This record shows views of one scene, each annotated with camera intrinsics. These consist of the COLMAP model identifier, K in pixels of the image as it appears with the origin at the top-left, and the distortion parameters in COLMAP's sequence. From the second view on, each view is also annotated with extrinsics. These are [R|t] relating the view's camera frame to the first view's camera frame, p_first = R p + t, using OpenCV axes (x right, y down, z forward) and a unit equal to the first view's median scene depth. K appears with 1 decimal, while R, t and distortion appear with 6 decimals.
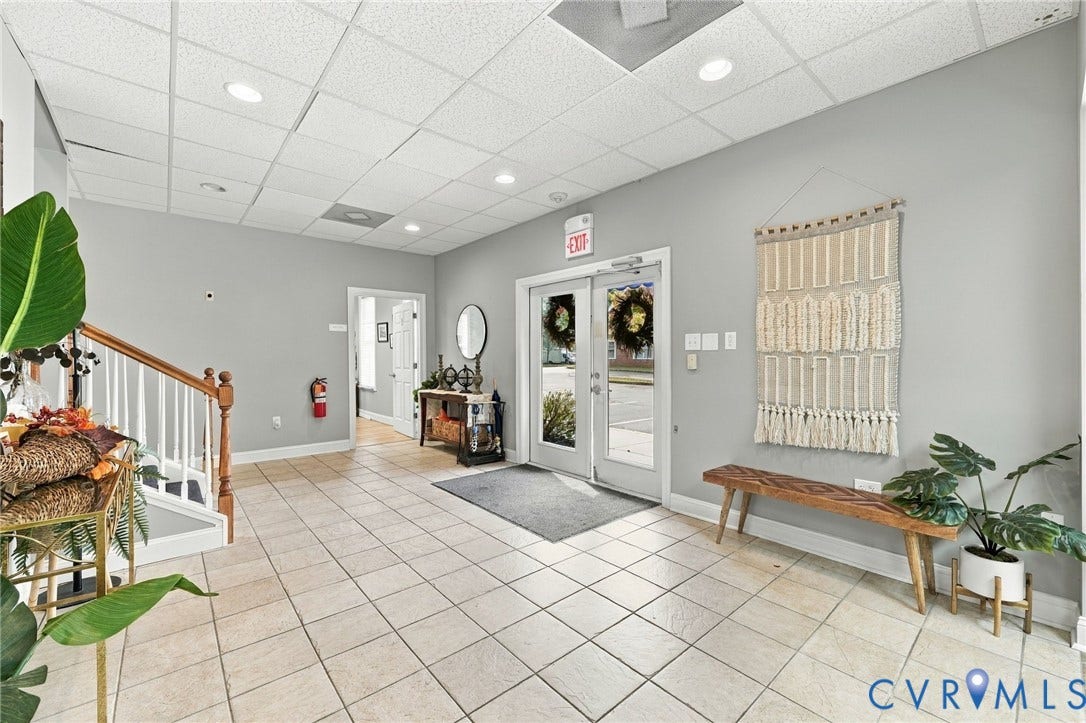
lens RADIAL K [[436.2, 0, 540.9], [0, 436.2, 360.9], [0, 0, 1]] dist [-0.001957, -0.000003]
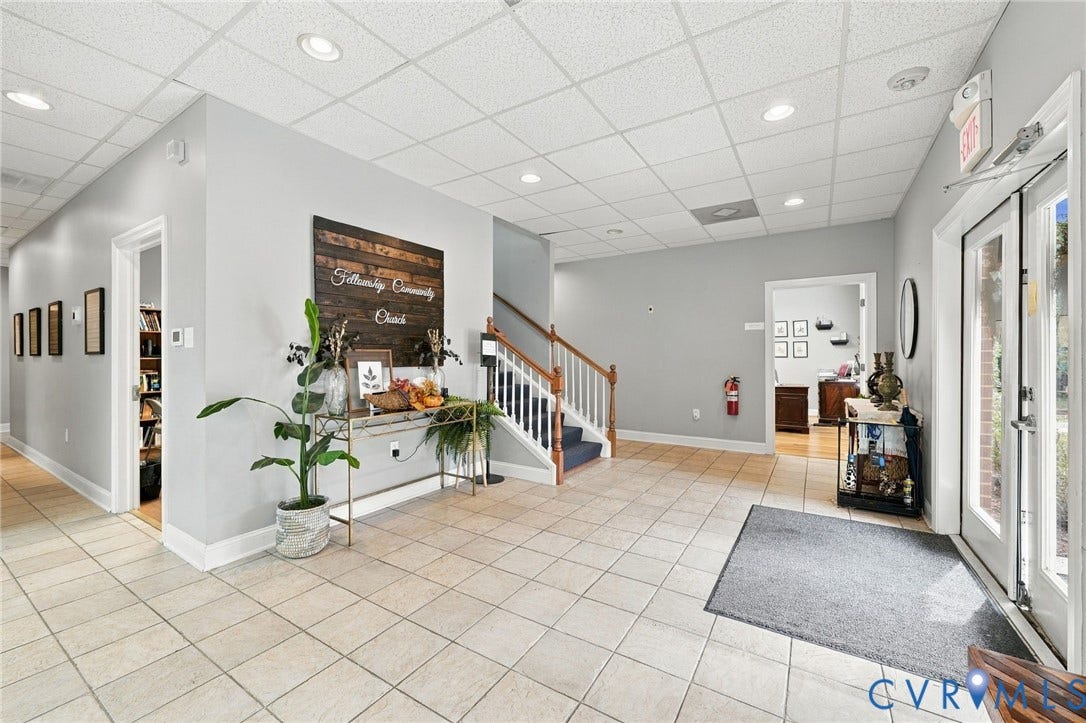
lens RADIAL K [[436.2, 0, 540.9], [0, 436.2, 360.9], [0, 0, 1]] dist [-0.001957, -0.000003]
pose [[0.286132, 0.008098, -0.958156, 0.431440], [-0.008125, 0.999949, 0.006025, -0.001165], [0.958156, 0.006061, 0.286183, 0.348591]]
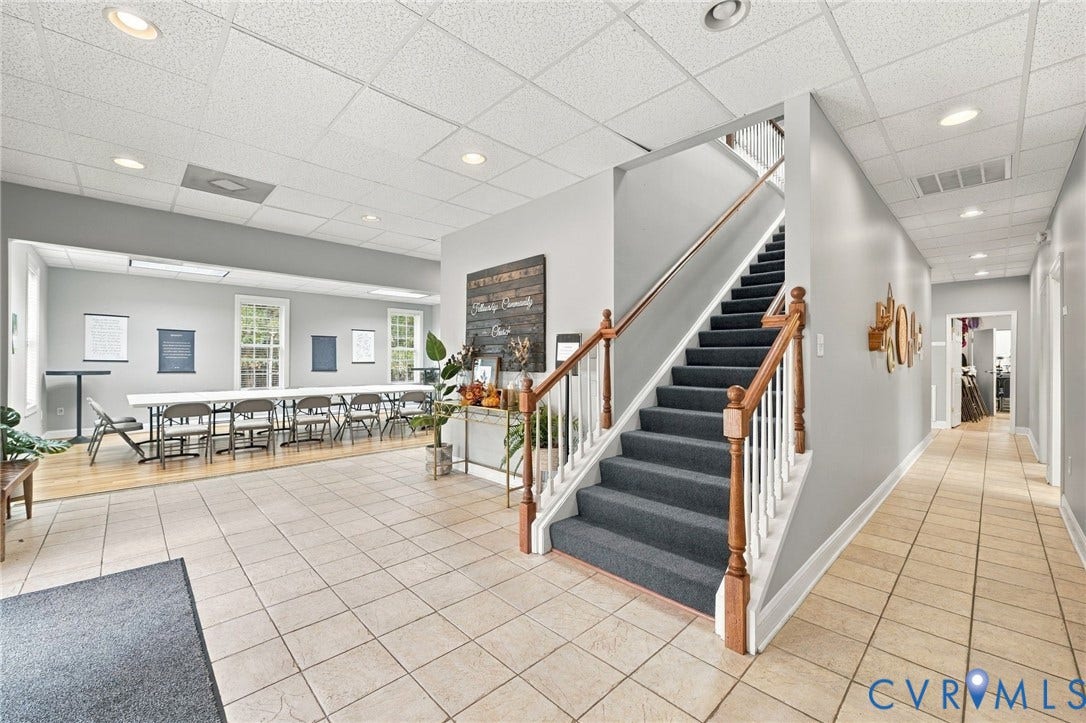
lens RADIAL K [[436.2, 0, 540.9], [0, 436.2, 360.9], [0, 0, 1]] dist [-0.001957, -0.000003]
pose [[-0.998742, 0.005869, -0.049809, -0.466956], [0.005350, 0.999930, 0.010545, -0.016378], [0.049867, 0.010265, -0.998703, 1.317289]]
